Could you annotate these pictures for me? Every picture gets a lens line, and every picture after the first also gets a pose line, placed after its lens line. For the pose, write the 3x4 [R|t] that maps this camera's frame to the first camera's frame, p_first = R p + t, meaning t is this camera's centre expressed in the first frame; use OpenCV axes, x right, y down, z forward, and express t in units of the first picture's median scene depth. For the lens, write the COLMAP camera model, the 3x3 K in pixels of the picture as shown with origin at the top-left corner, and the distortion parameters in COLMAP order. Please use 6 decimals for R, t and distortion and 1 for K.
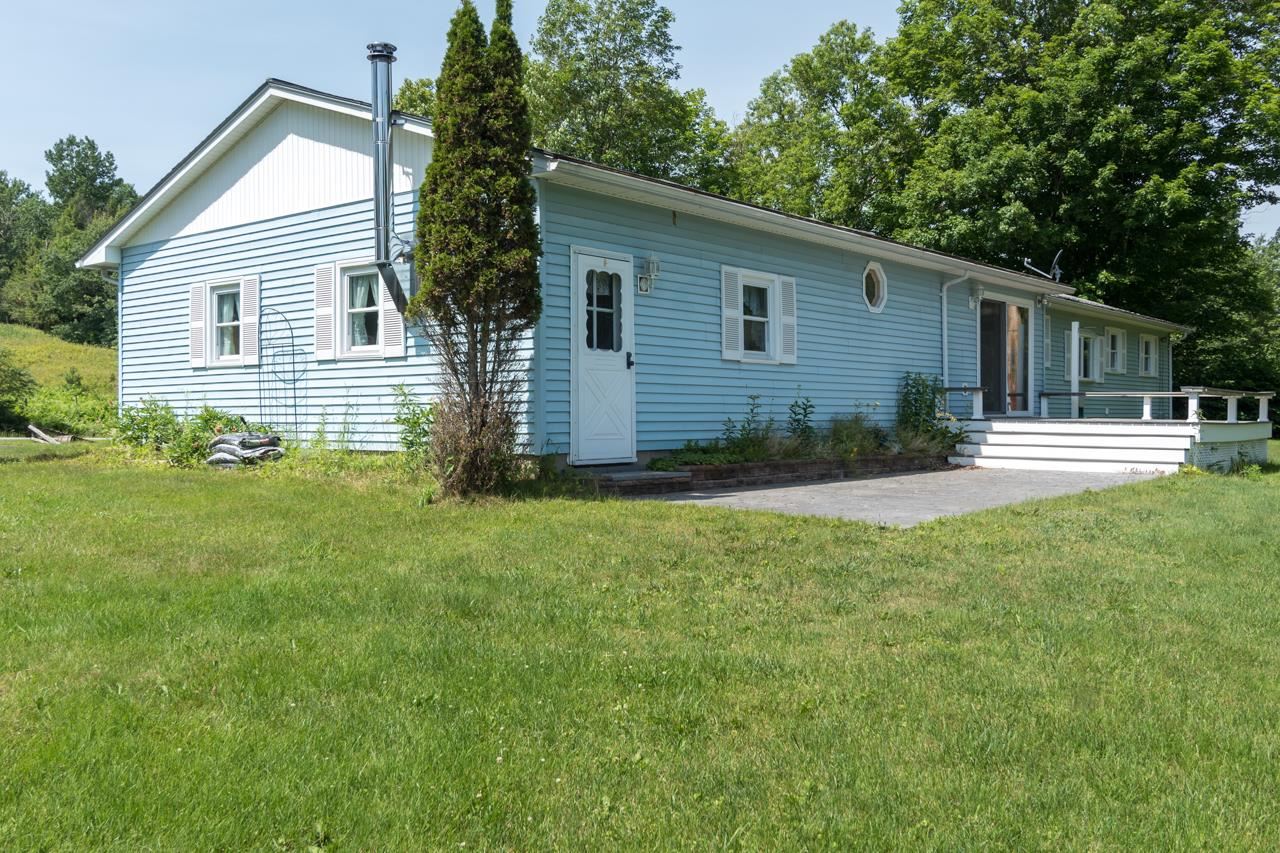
lens RADIAL K [[1144.8, 0, 640.0], [0, 1144.8, 426.5], [0, 0, 1]] dist [-0.002286, 0.000602]
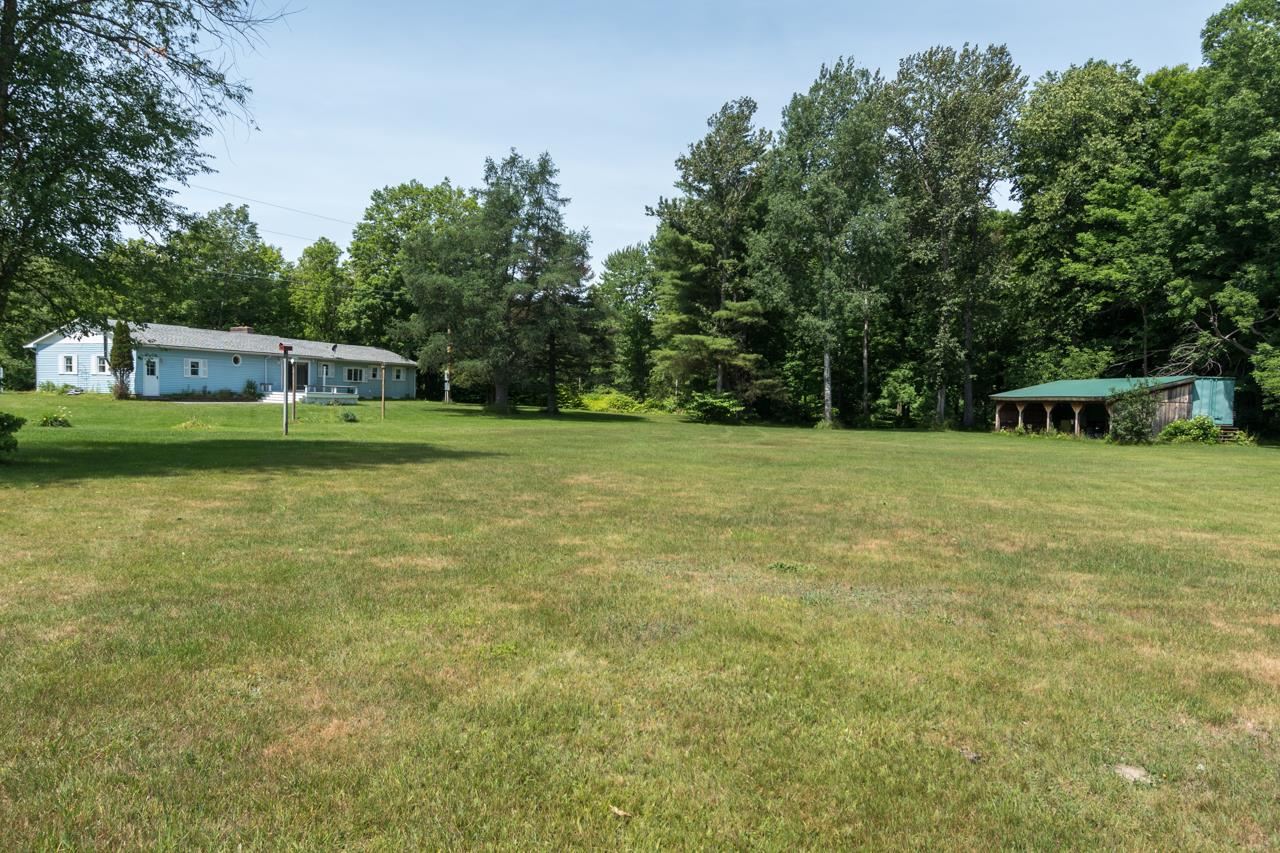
lens RADIAL K [[855.7, 0, 639.5], [0, 855.7, 450.3], [0, 0, 1]] dist [0.000811, 0.001344]
pose [[0.957874, 0.007637, 0.287089, 0.902973], [-0.023522, 0.998374, 0.051923, 0.020308], [-0.286225, -0.056489, 0.956496, -3.152112]]
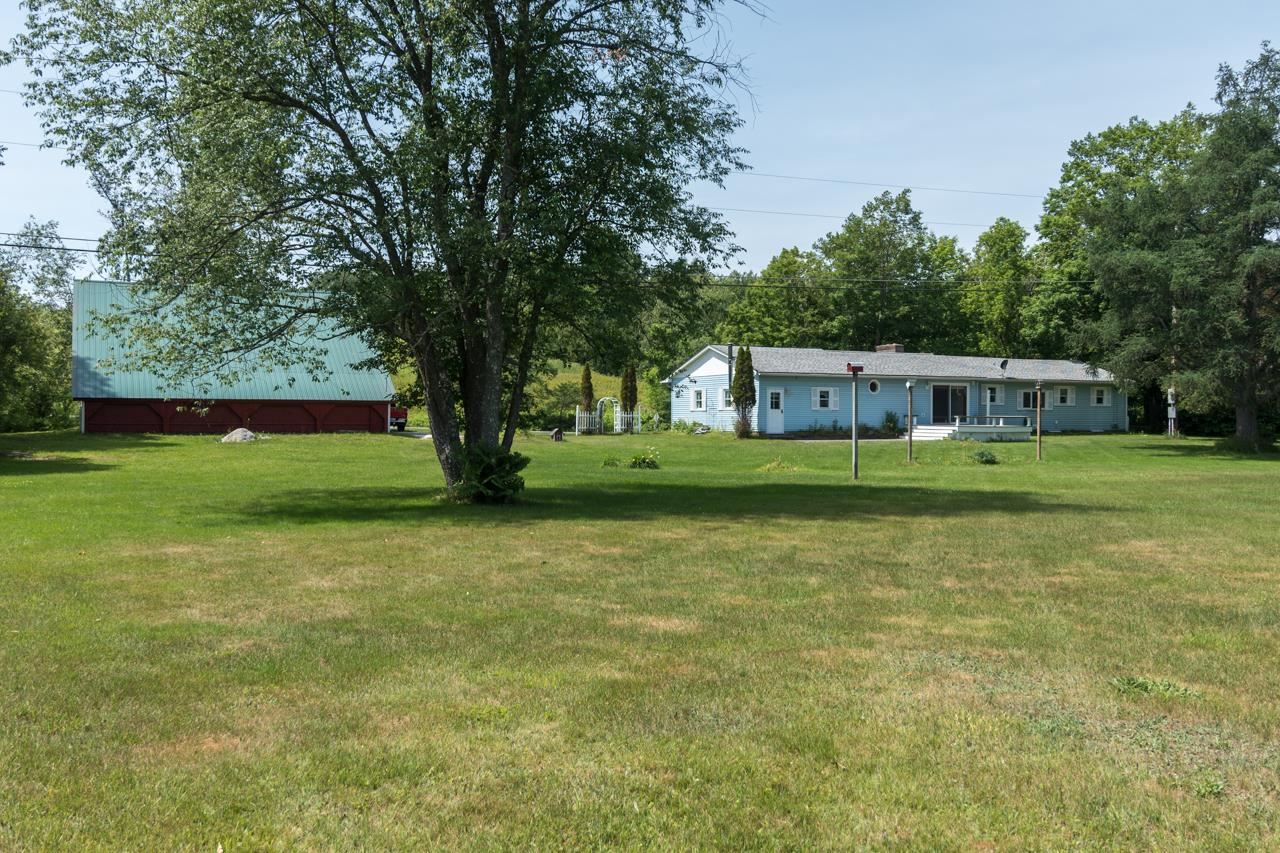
lens RADIAL K [[1192.5, 0, 640.0], [0, 1192.5, 426.5], [0, 0, 1]] dist [0.047485, -0.008182]
pose [[0.921282, 0.004291, -0.388872, 1.166543], [-0.006528, 0.999969, -0.004430, 0.023944], [0.388841, 0.006620, 0.921281, -3.178646]]
